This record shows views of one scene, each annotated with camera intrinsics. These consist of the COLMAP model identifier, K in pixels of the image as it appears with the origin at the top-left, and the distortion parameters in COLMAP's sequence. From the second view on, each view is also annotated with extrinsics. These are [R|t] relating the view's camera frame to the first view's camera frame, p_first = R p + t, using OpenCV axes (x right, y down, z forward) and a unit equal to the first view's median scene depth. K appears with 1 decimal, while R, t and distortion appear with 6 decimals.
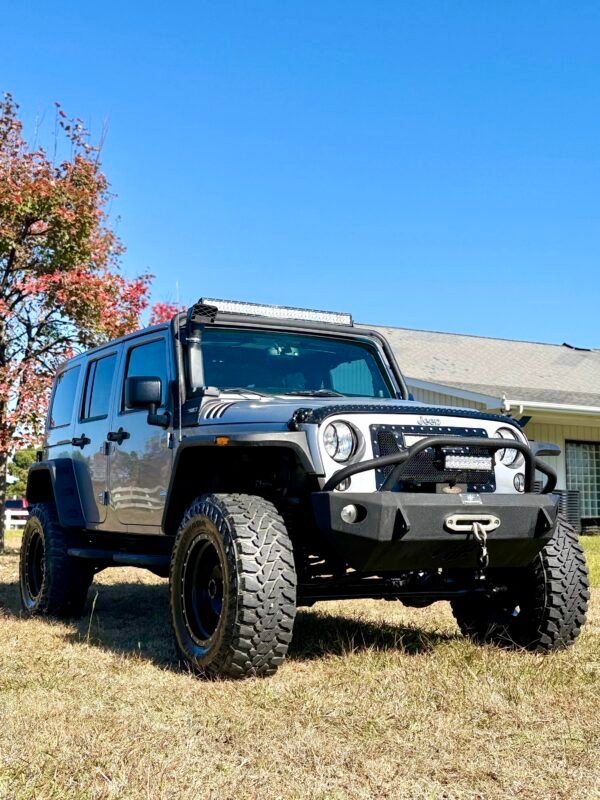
lens RADIAL K [[942.3, 0, 301.1], [0, 942.3, 396.8], [0, 0, 1]] dist [0.106001, 0.000000]
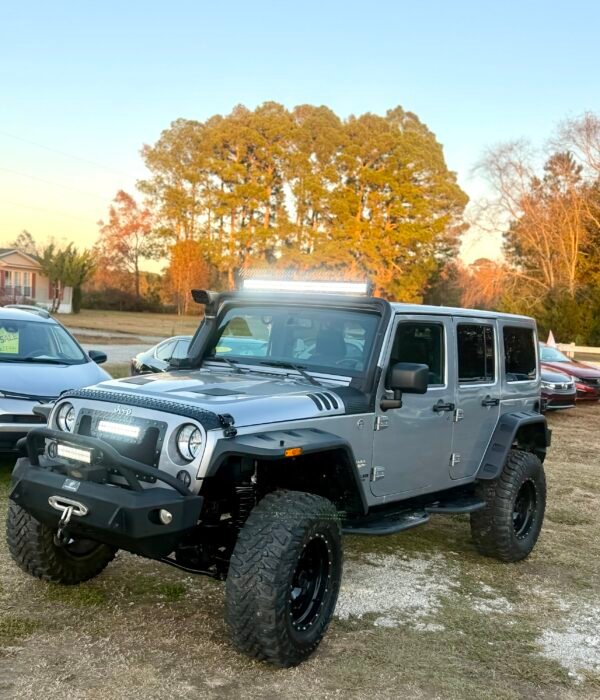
lens RADIAL K [[793.4, 0, 293.0], [0, 793.4, 363.6], [0, 0, 1]] dist [0.065279, 0.000000]
pose [[0.410083, 0.071656, -0.909229, 1.093950], [0.030250, 0.995292, 0.092083, -0.112188], [0.911546, -0.065266, 0.405985, 0.816983]]
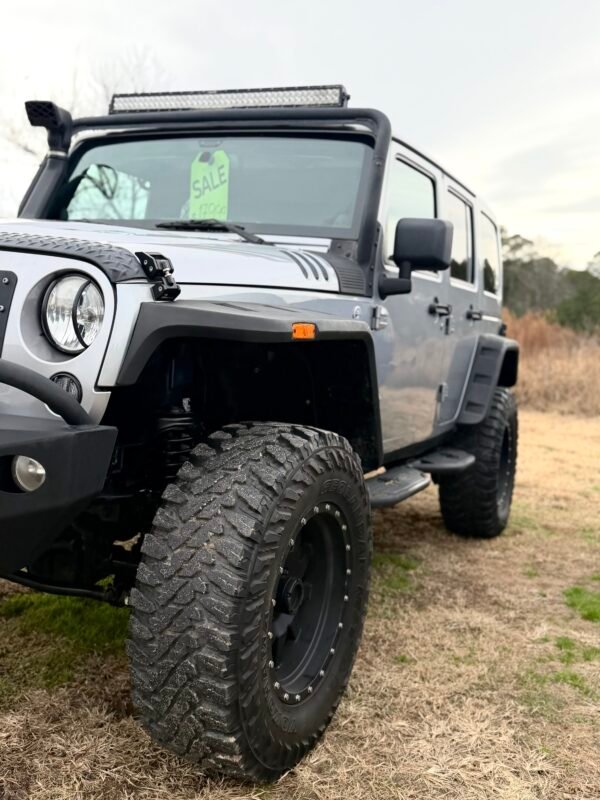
lens RADIAL K [[820.9, 0, 285.7], [0, 820.9, 413.9], [0, 0, 1]] dist [0.033645, 0.000000]
pose [[0.610654, 0.129376, -0.781257, 0.635523], [0.011630, 0.984992, 0.172205, 0.035782], [0.791812, -0.114244, 0.599985, 0.897205]]
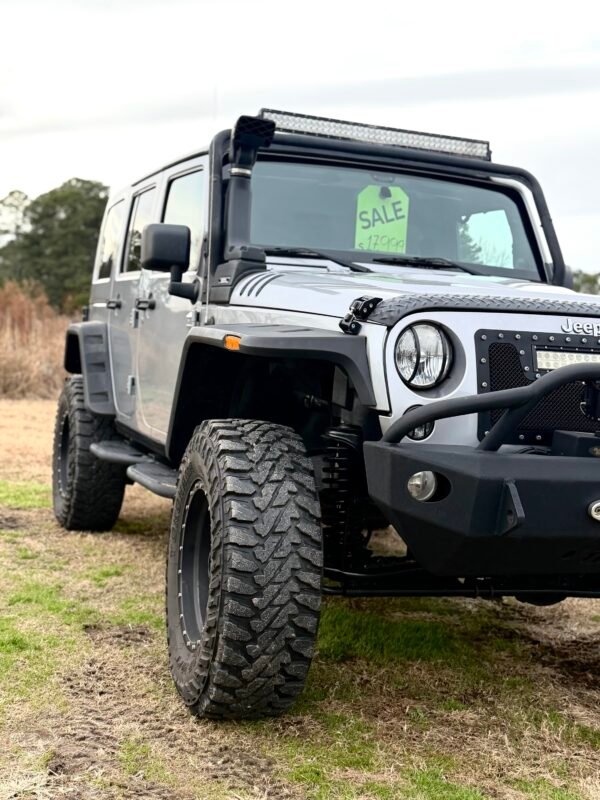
lens RADIAL K [[1032.2, 0, 293.5], [0, 1032.2, 387.3], [0, 0, 1]] dist [0.109153, 0.000000]
pose [[0.984191, 0.071909, -0.161853, 0.065969], [-0.046721, 0.986907, 0.154373, -0.030675], [0.170835, -0.144370, 0.974665, 0.323773]]
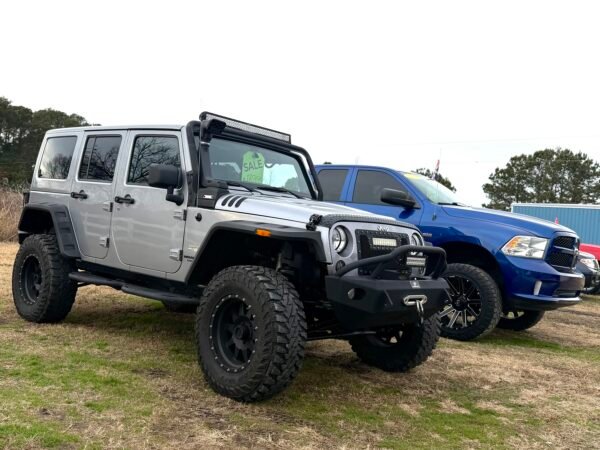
lens RADIAL K [[573.1, 0, 308.8], [0, 573.1, 217.5], [0, 0, 1]] dist [0.047956, 0.000000]
pose [[0.937129, 0.095696, 0.335605, -0.297420], [-0.133437, 0.986851, 0.091211, -0.061022], [-0.322464, -0.130259, 0.937577, 0.171786]]
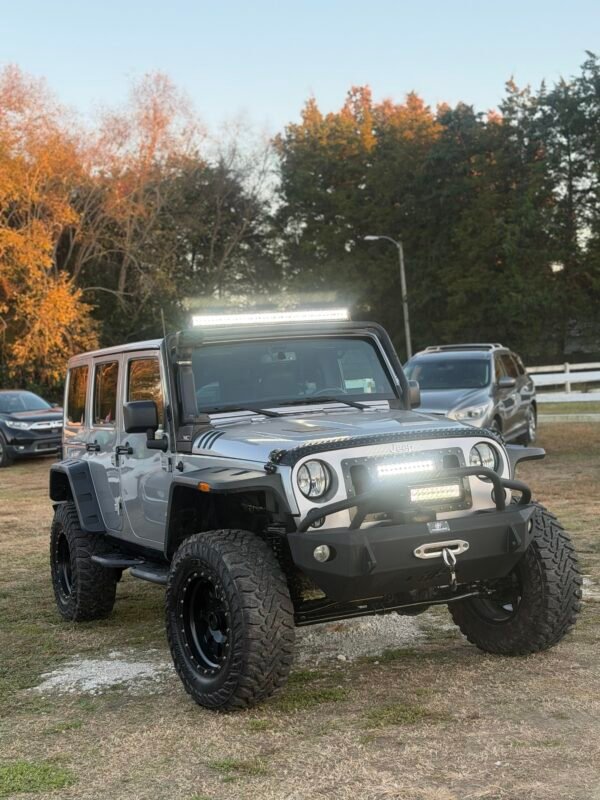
lens RADIAL K [[1150.0, 0, 291.6], [0, 1150.0, 375.0], [0, 0, 1]] dist [0.096385, 0.000000]
pose [[0.992740, -0.075670, -0.093499, 0.141880], [0.084509, 0.991931, 0.094500, -0.188669], [0.085594, -0.101716, 0.991124, -0.271691]]
